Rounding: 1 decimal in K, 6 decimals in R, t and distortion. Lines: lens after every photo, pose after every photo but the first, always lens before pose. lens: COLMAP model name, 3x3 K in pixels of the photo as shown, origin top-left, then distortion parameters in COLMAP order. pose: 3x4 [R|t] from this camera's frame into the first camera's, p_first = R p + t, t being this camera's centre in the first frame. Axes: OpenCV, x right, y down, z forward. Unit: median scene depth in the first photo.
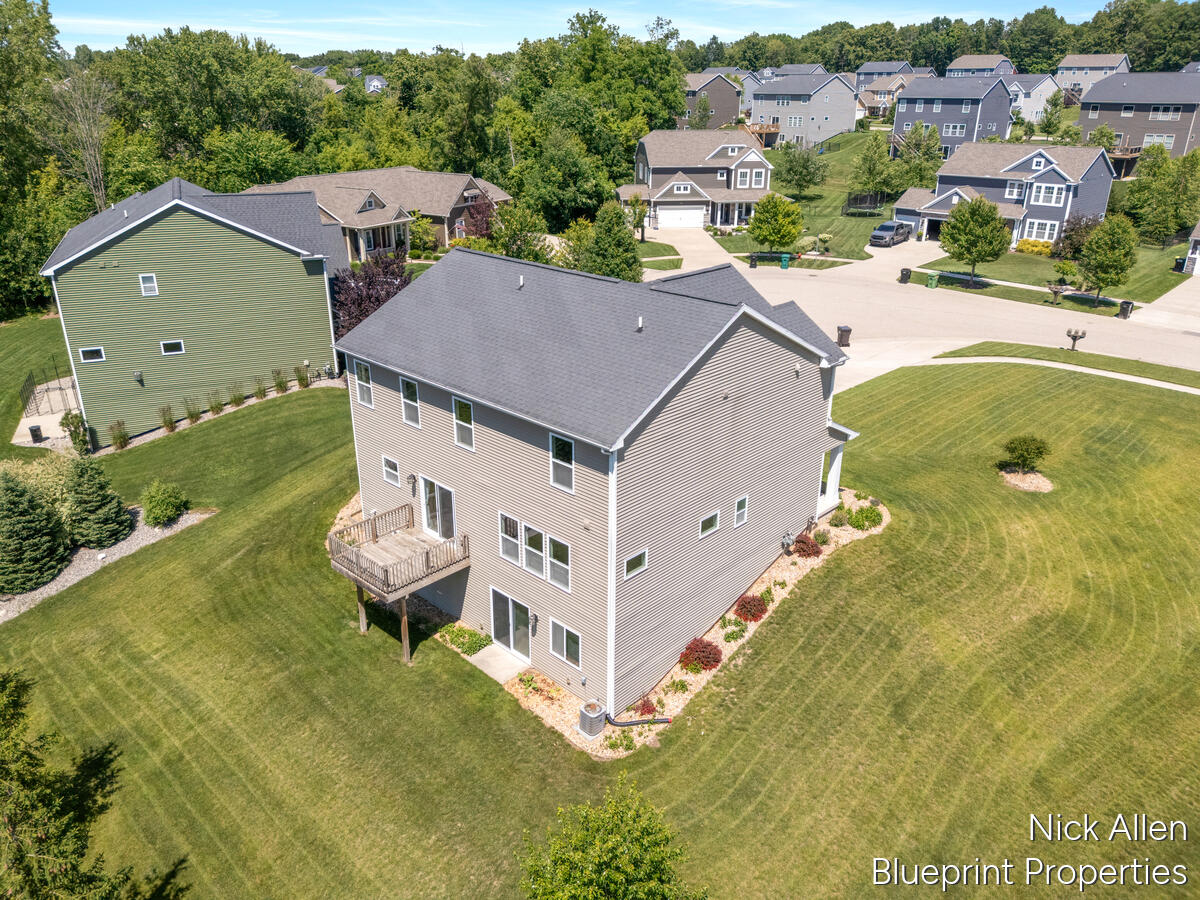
lens RADIAL K [[885.7, 0, 595.8], [0, 885.7, 449.7], [0, 0, 1]] dist [0.082539, -0.096111]
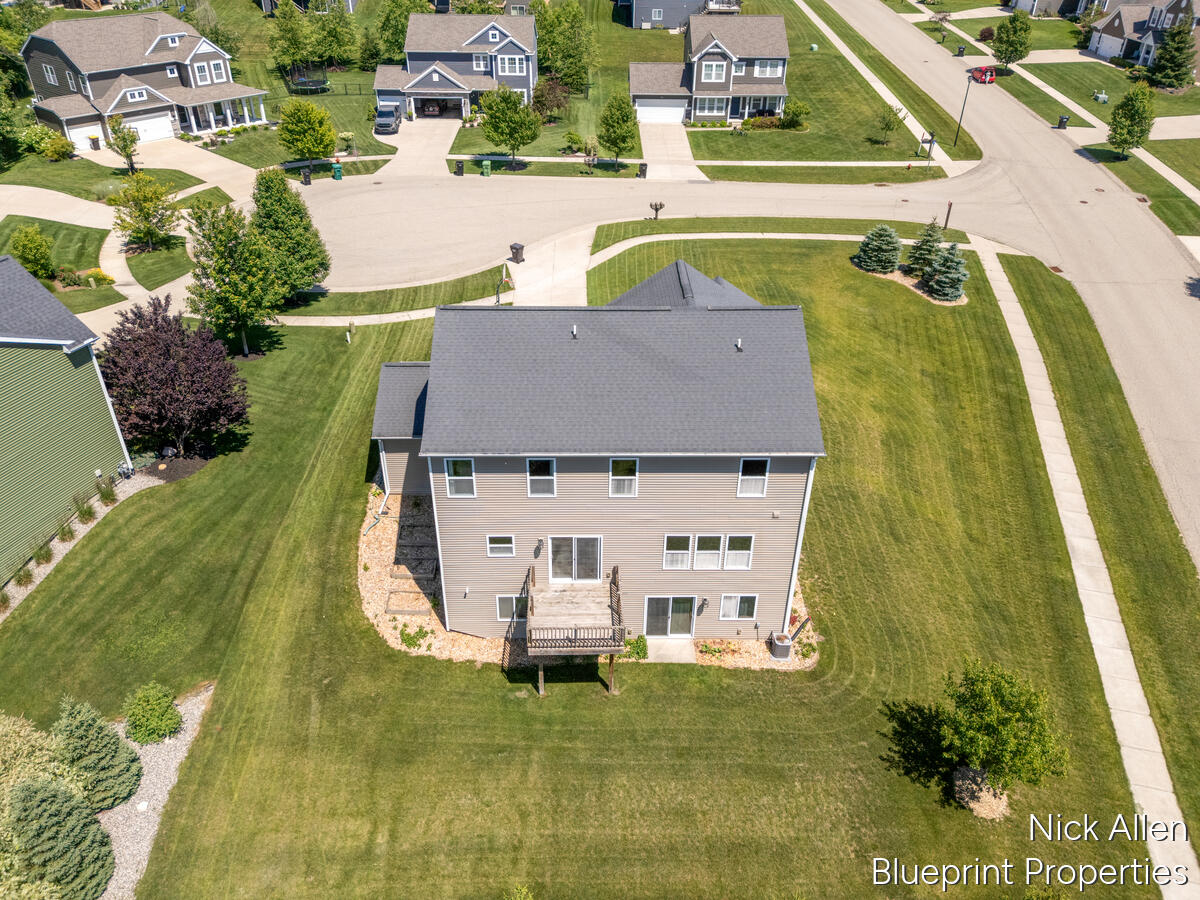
lens RADIAL K [[885.7, 0, 595.8], [0, 885.7, 449.7], [0, 0, 1]] dist [0.082539, -0.096111]
pose [[0.704095, -0.384945, 0.596714, -0.280738], [0.264041, 0.921990, 0.283226, -0.131297], [-0.659191, -0.041861, 0.750810, 0.070078]]
